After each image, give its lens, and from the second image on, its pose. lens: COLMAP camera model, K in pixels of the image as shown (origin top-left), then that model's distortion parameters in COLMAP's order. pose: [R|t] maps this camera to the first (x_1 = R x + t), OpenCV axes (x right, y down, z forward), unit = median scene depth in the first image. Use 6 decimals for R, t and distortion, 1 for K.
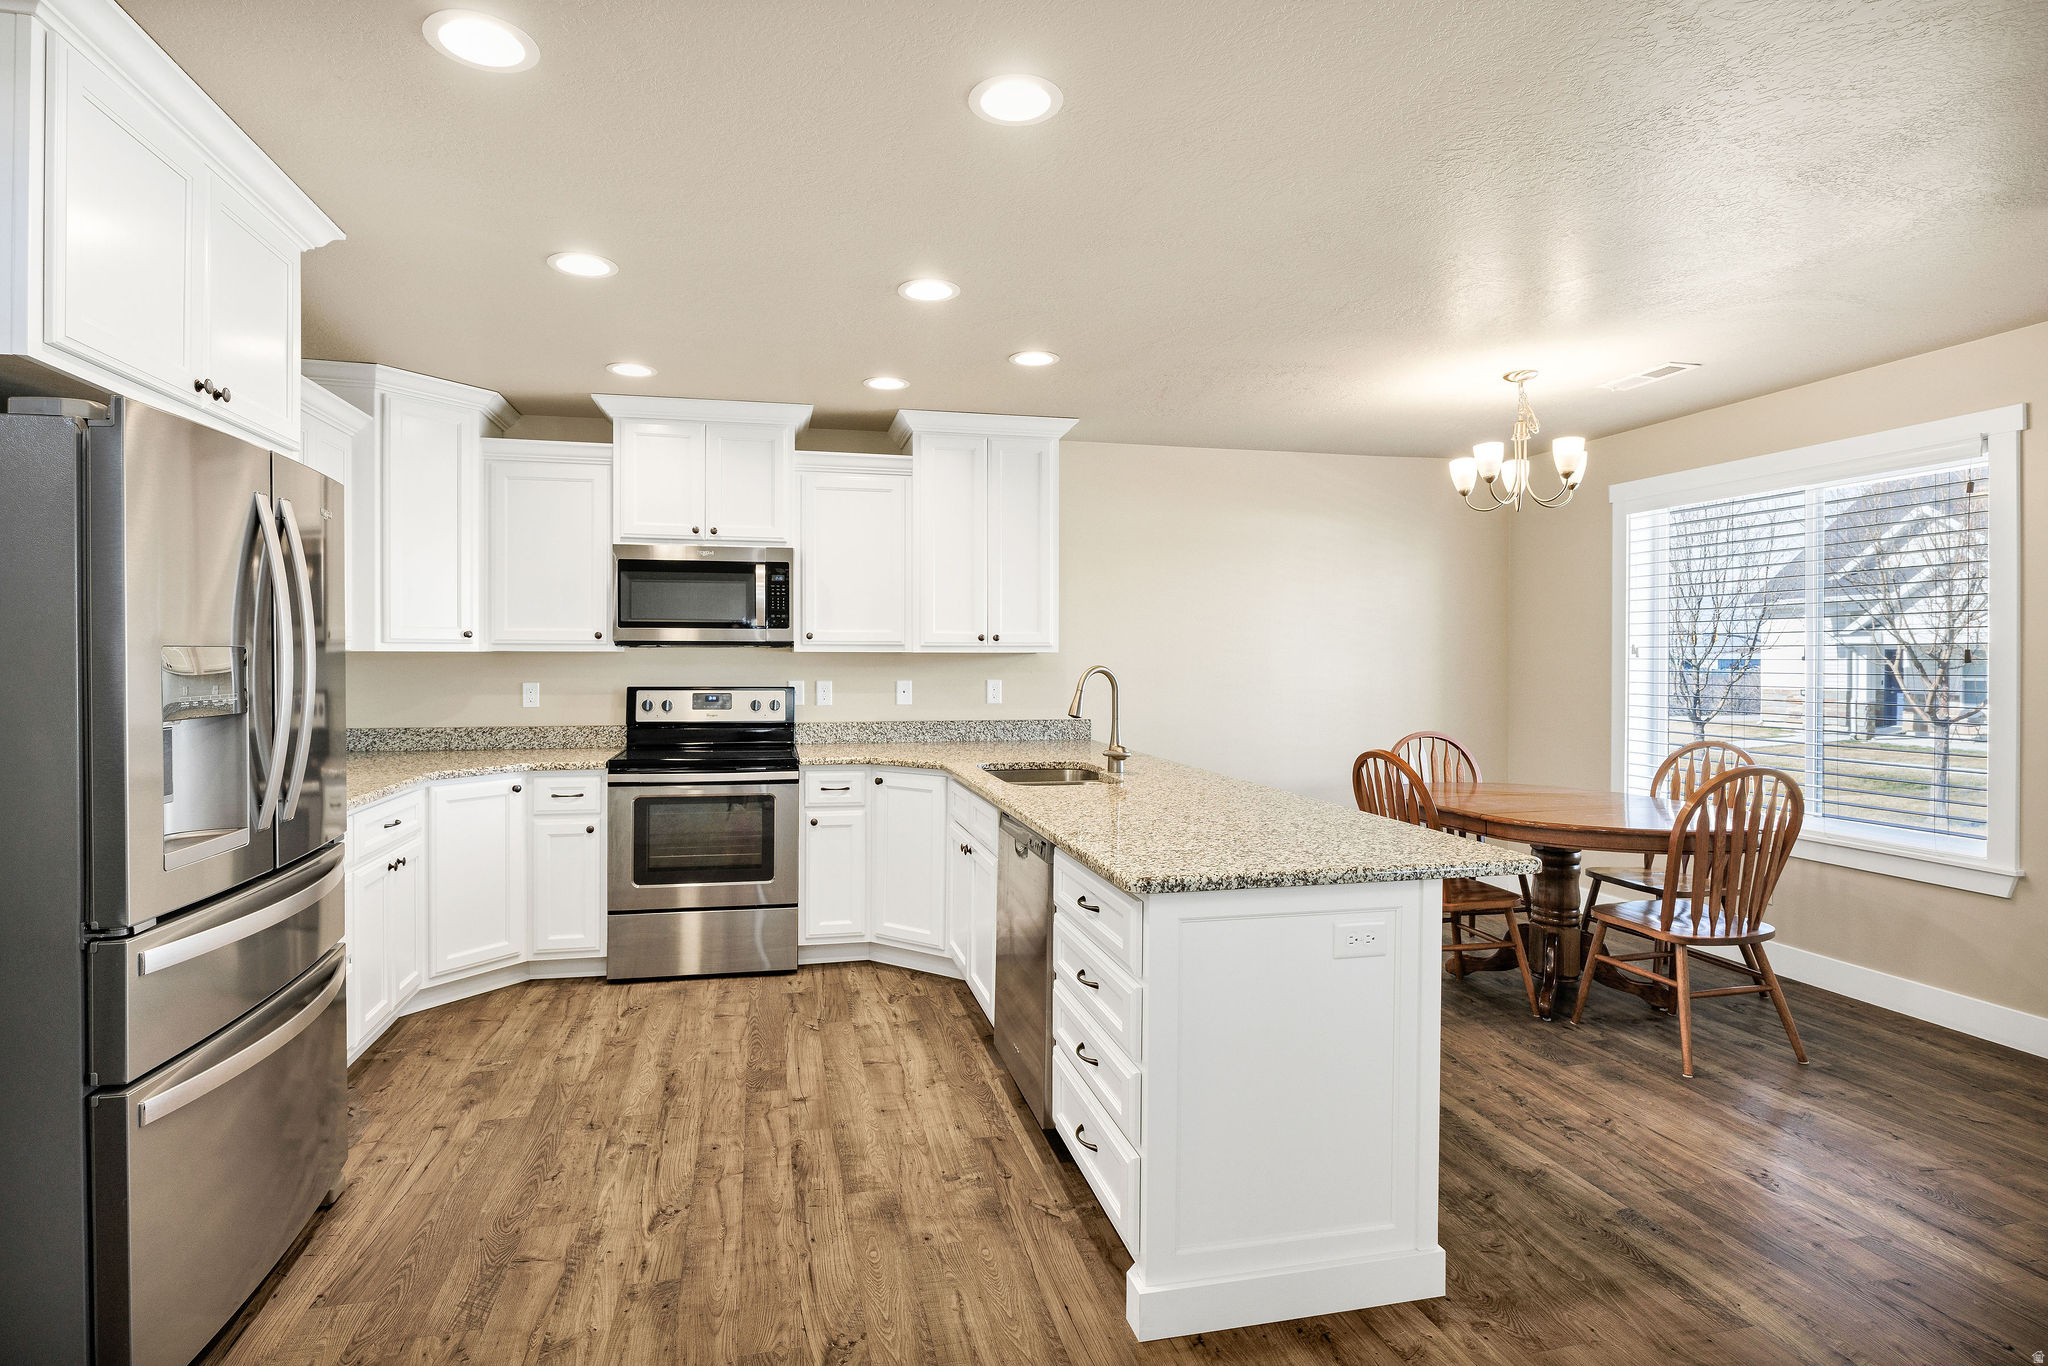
lens RADIAL K [[996.3, 0, 968.6], [0, 996.3, 675.7], [0, 0, 1]] dist [-0.004387, -0.000357]
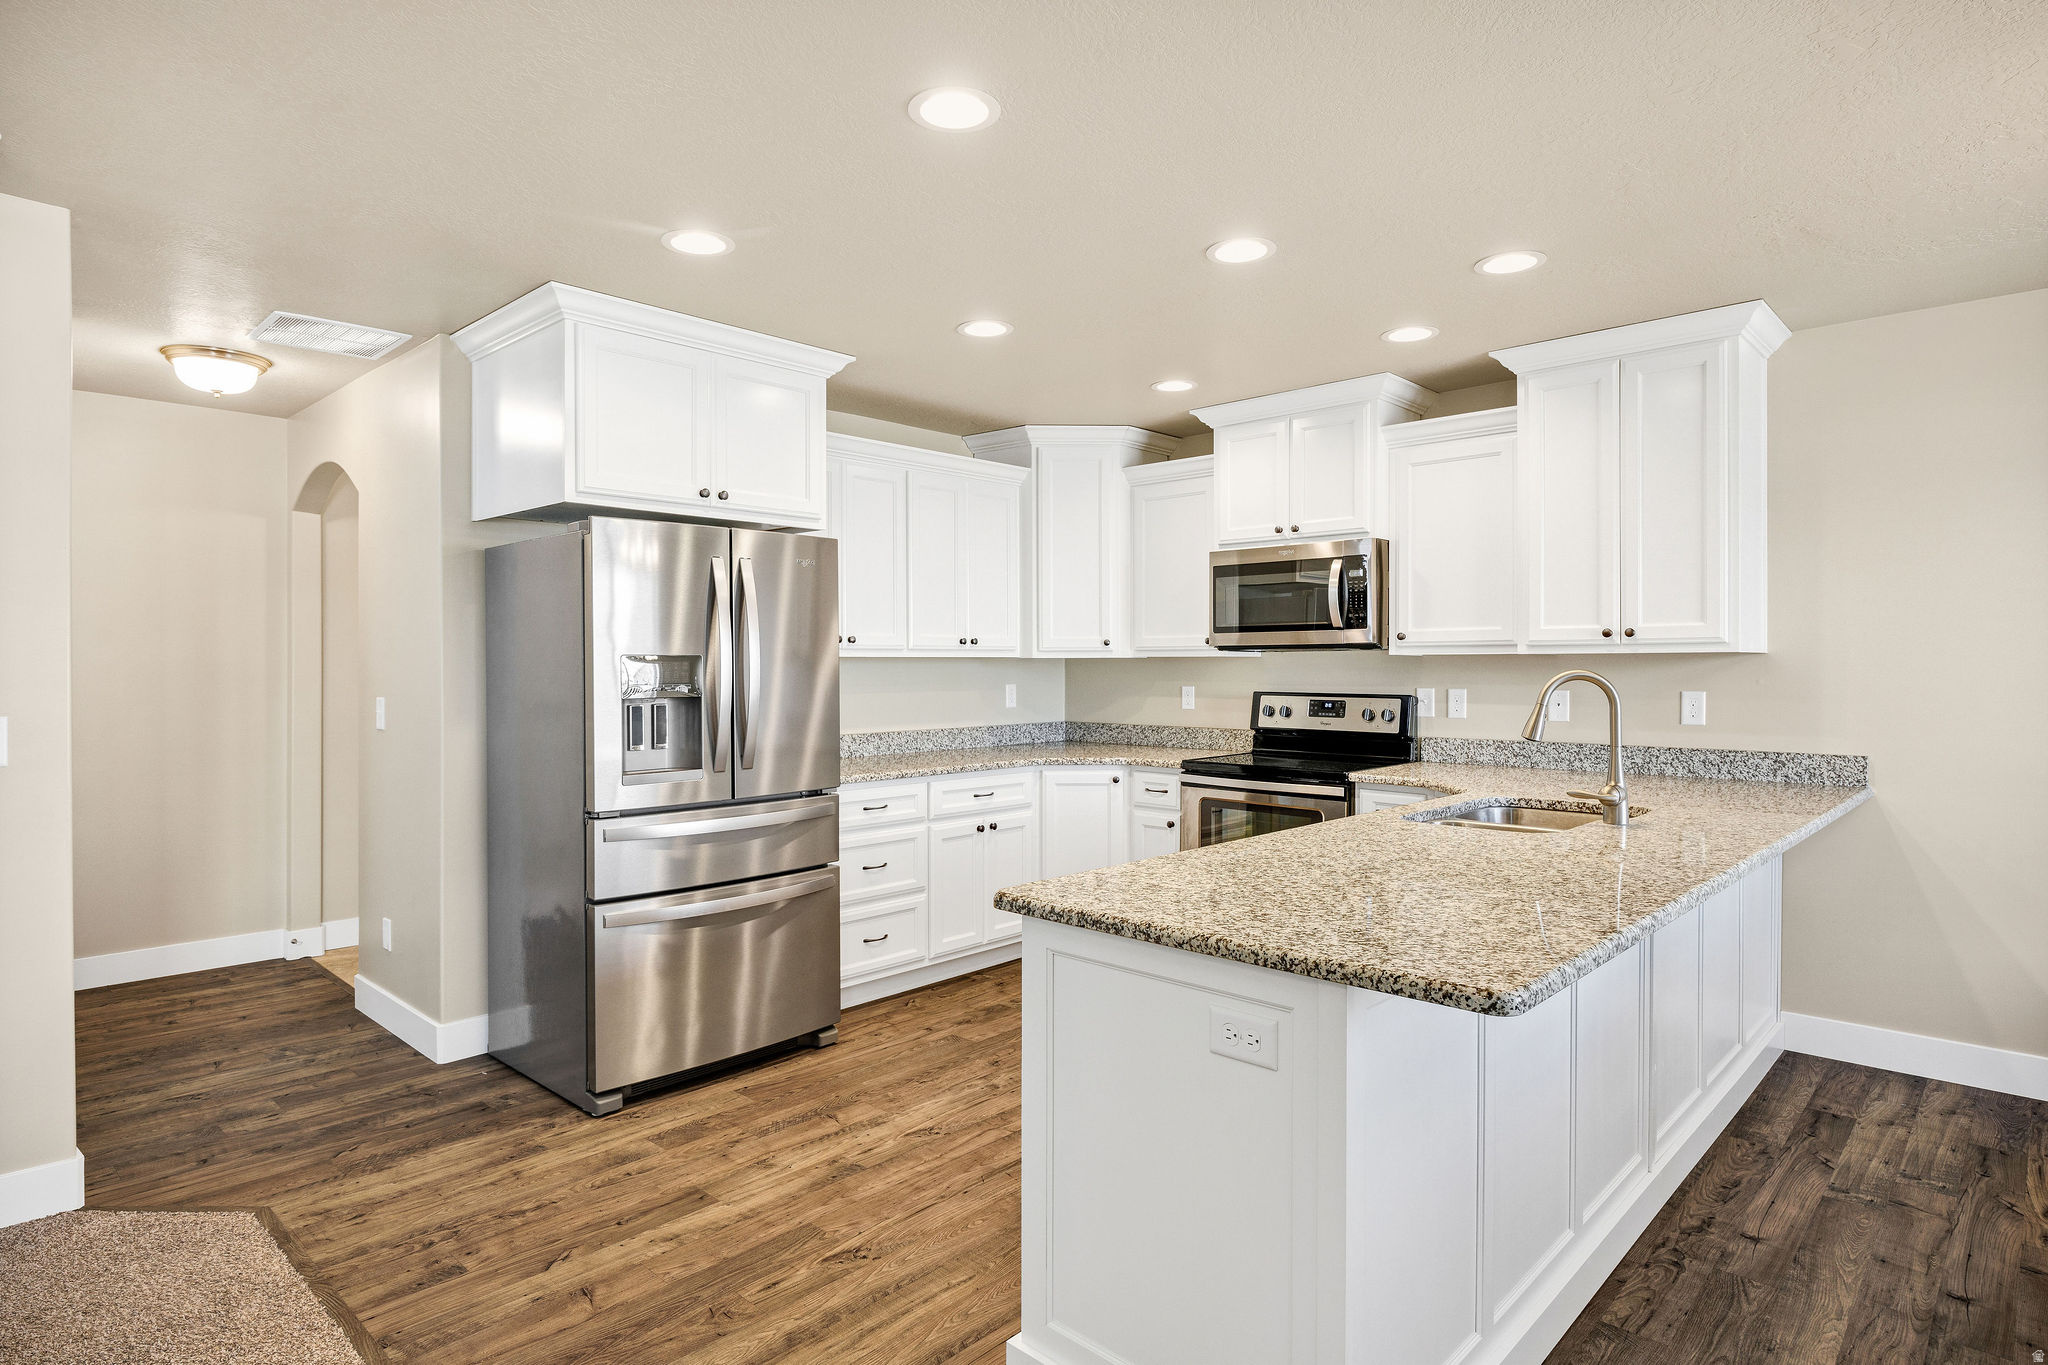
lens RADIAL K [[1099.0, 0, 1024.0], [0, 1099.0, 682.5], [0, 0, 1]] dist [-0.012889, -0.000240]
pose [[0.570594, 0.009875, -0.821173, 0.461842], [-0.012407, 0.999917, 0.003403, 0.001194], [0.821138, 0.008246, 0.570670, 0.193247]]
